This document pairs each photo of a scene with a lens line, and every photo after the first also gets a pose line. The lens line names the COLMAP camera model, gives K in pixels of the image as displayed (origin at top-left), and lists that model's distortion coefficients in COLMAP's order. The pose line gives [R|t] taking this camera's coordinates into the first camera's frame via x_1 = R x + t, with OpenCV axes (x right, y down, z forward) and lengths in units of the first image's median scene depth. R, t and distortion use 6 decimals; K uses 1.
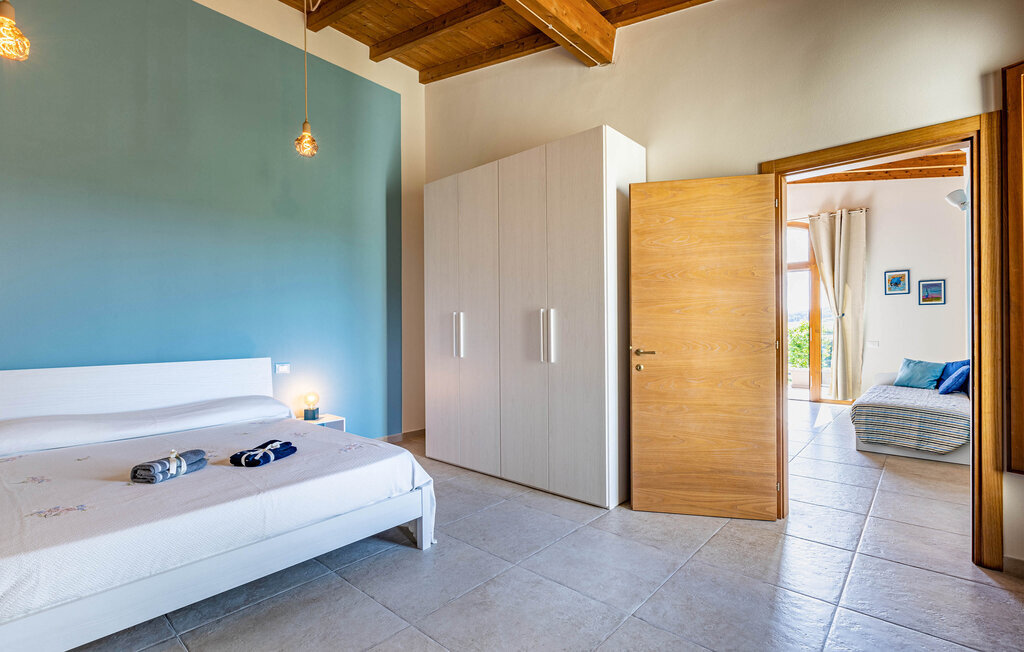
lens RADIAL K [[456.6, 0, 518.2], [0, 456.6, 327.4], [0, 0, 1]] dist [0.002887, -0.000312]
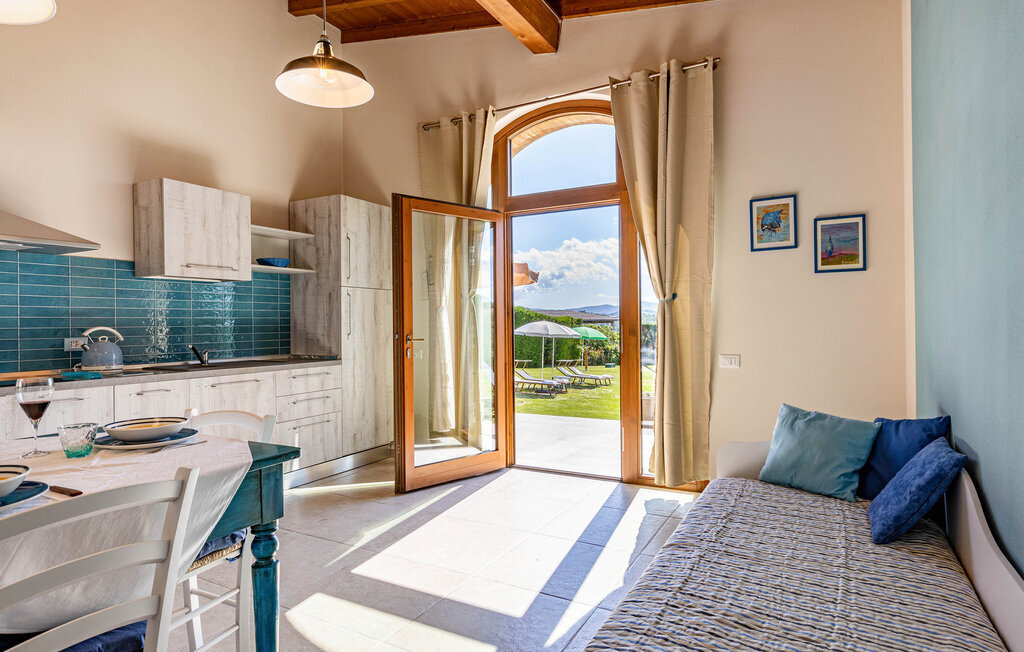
lens RADIAL K [[566.5, 0, 522.5], [0, 566.5, 324.5], [0, 0, 1]] dist [0.001660, 0.000402]
pose [[0.970264, -0.006298, 0.241968, 0.450384], [0.006276, 0.999980, 0.000864, -0.000982], [-0.241968, 0.000680, 0.970284, 0.516171]]
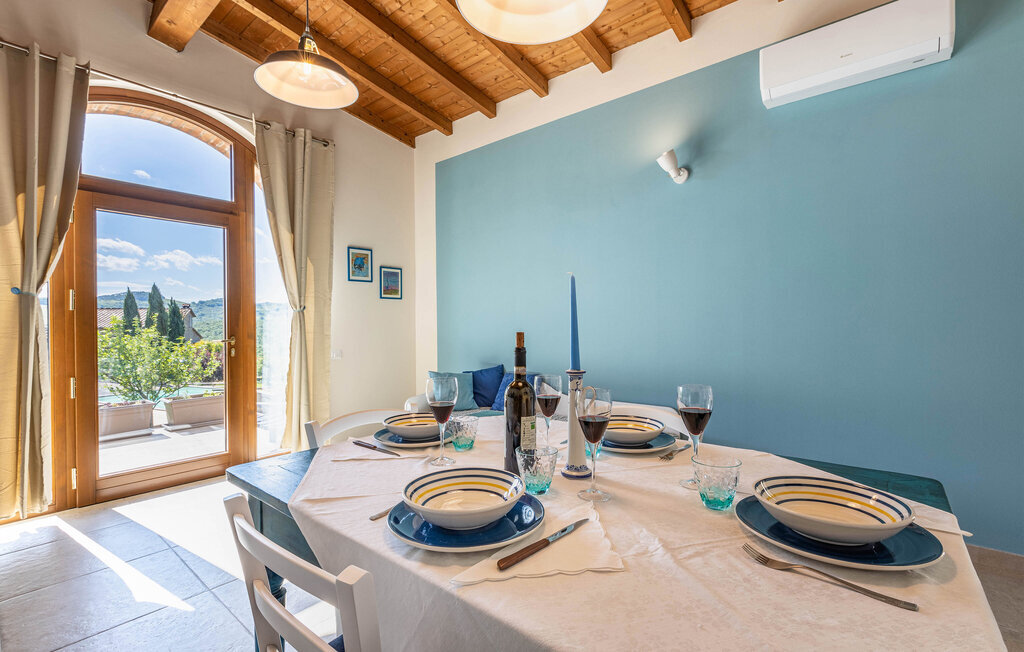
lens RADIAL K [[456.6, 0, 518.2], [0, 456.6, 327.4], [0, 0, 1]] dist [0.002887, -0.000312]
pose [[-0.044903, 0.001657, 0.998990, 0.114584], [0.005612, 0.999983, -0.001406, 0.000794], [-0.998976, 0.005544, -0.044911, 0.781989]]
